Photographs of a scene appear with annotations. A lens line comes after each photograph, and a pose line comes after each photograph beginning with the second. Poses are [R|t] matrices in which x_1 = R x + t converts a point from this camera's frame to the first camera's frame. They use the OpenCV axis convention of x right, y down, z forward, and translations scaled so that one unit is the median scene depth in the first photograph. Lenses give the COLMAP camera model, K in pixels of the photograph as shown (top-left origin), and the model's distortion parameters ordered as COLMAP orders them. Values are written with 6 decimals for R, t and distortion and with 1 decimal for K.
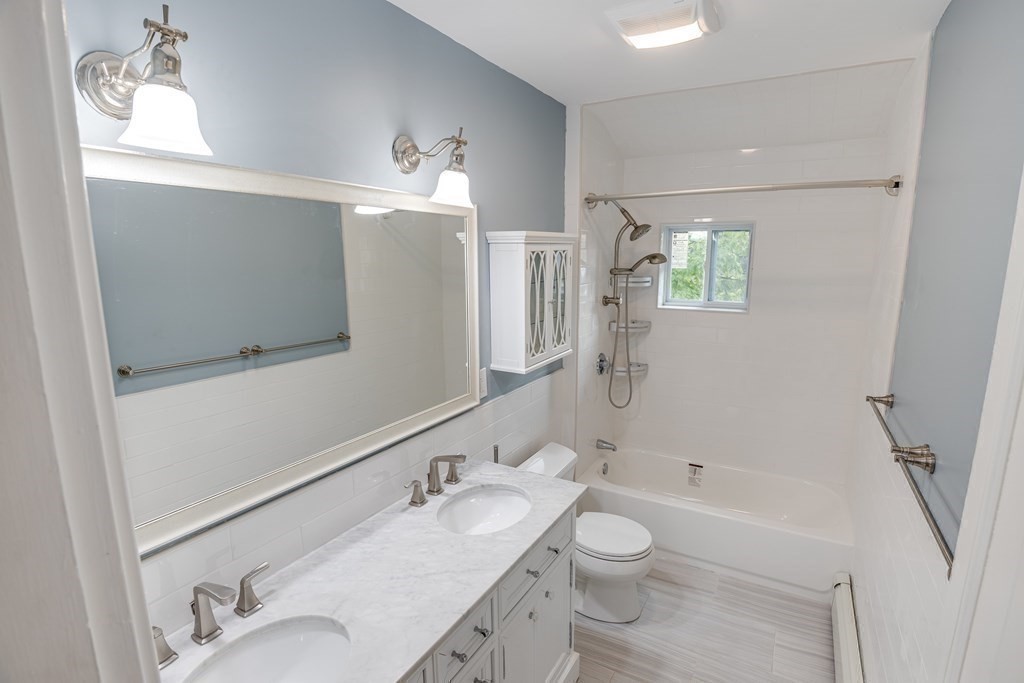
lens RADIAL K [[500.1, 0, 515.3], [0, 500.1, 342.3], [0, 0, 1]] dist [-0.025088, -0.001329]
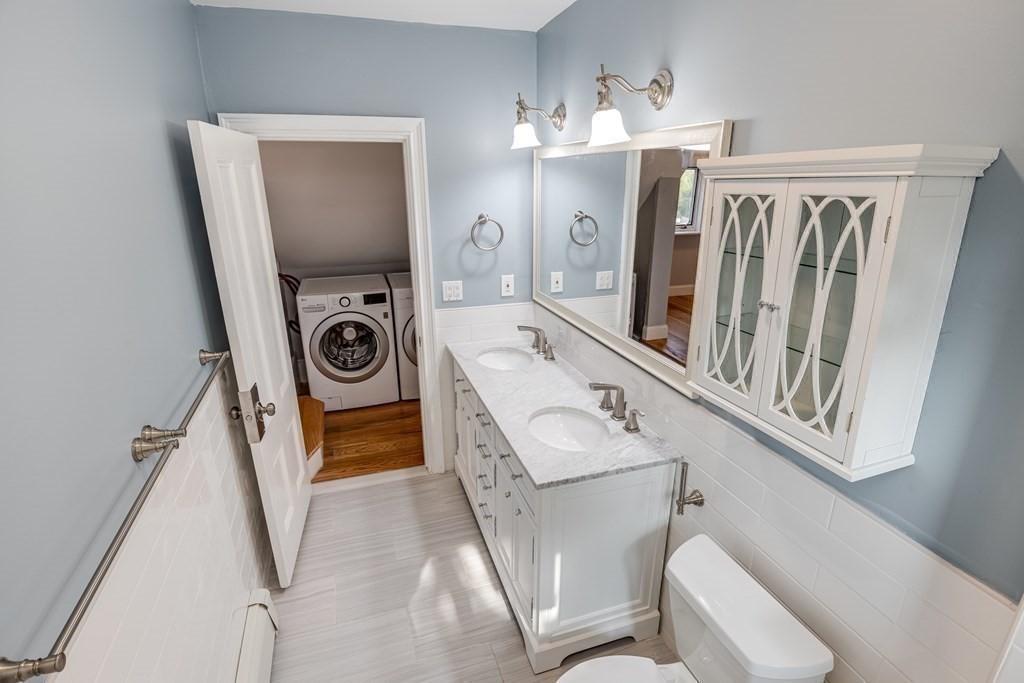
lens RADIAL K [[500.1, 0, 513.9], [0, 500.1, 341.3], [0, 0, 1]] dist [-0.025088, -0.001329]
pose [[-0.660792, 0.234535, -0.712985, 0.610073], [-0.129109, 0.900248, 0.415793, -0.228563], [0.739381, 0.366805, -0.564597, 1.169027]]
